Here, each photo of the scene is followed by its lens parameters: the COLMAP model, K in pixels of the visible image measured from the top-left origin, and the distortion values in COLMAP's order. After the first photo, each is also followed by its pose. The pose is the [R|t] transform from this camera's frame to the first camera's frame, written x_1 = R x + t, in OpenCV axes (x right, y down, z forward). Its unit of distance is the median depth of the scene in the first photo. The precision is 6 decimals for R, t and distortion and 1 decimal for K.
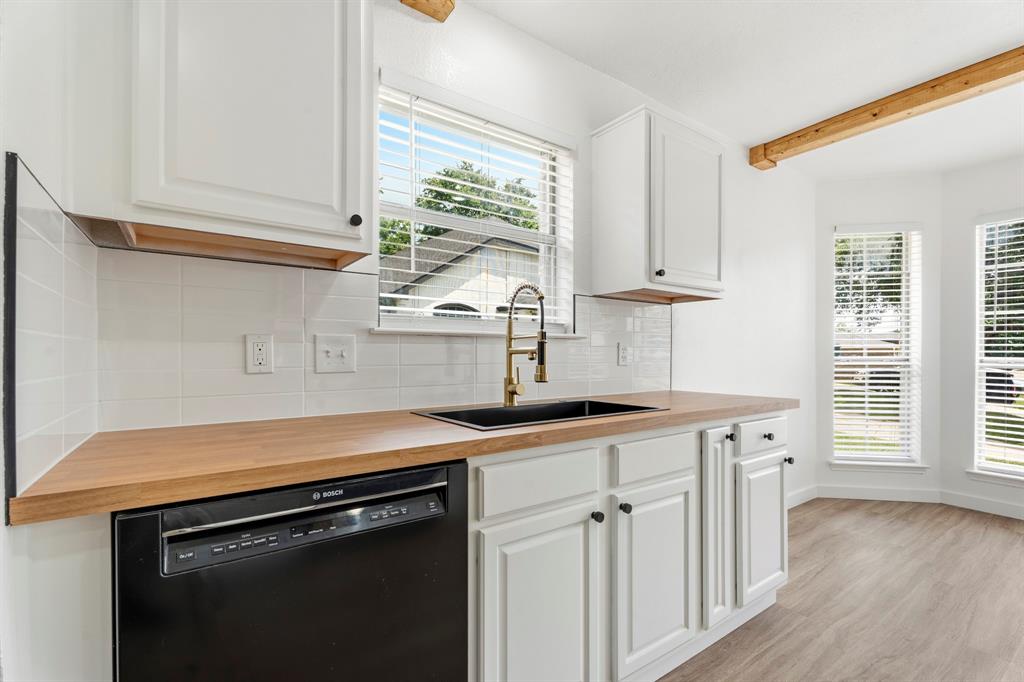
lens RADIAL K [[459.5, 0, 510.5], [0, 459.5, 354.1], [0, 0, 1]] dist [0.000369, -0.001289]
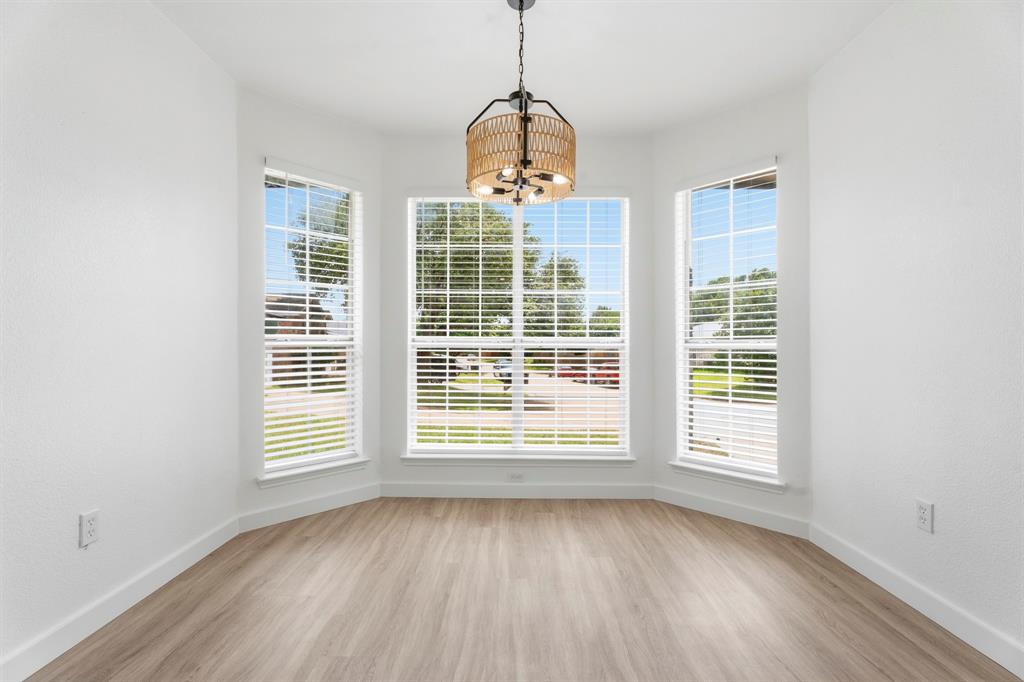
lens RADIAL K [[454.6, 0, 510.5], [0, 454.6, 346.6], [0, 0, 1]] dist [-0.000519, 0.000172]
pose [[0.586809, -0.003609, 0.809717, 0.447596], [0.002447, 0.999993, 0.002684, 0.032152], [-0.809722, 0.000406, 0.586814, 0.329032]]
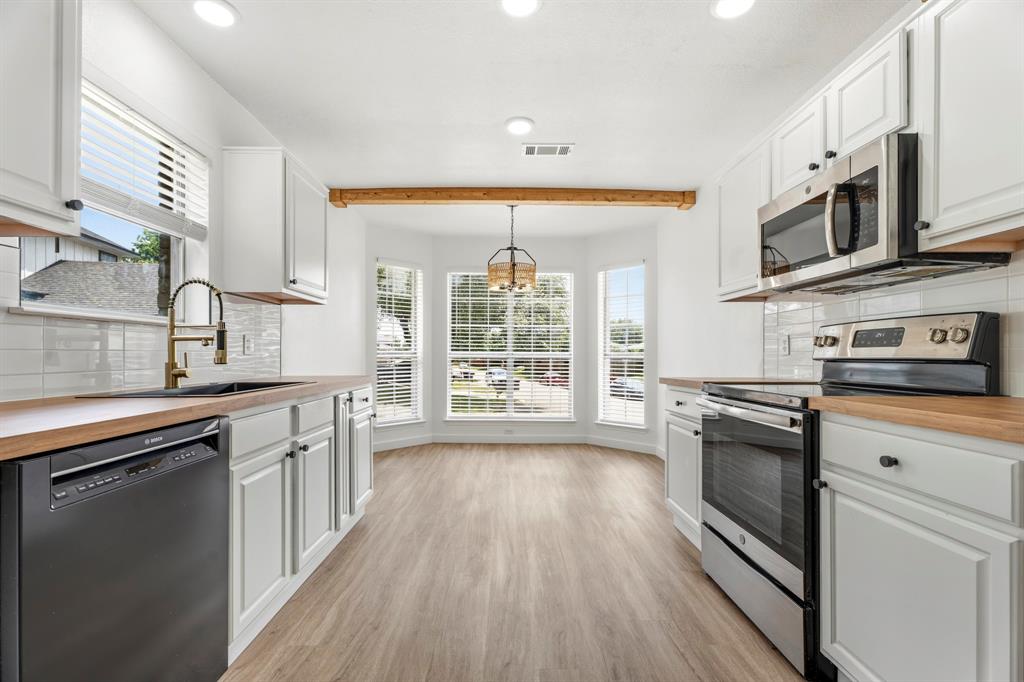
lens RADIAL K [[459.5, 0, 510.5], [0, 459.5, 354.1], [0, 0, 1]] dist [0.000369, -0.001289]
pose [[0.571588, -0.000557, 0.820541, -0.276135], [0.001074, 0.999999, -0.000069, 0.020412], [-0.820540, 0.000921, 0.571588, -0.173711]]
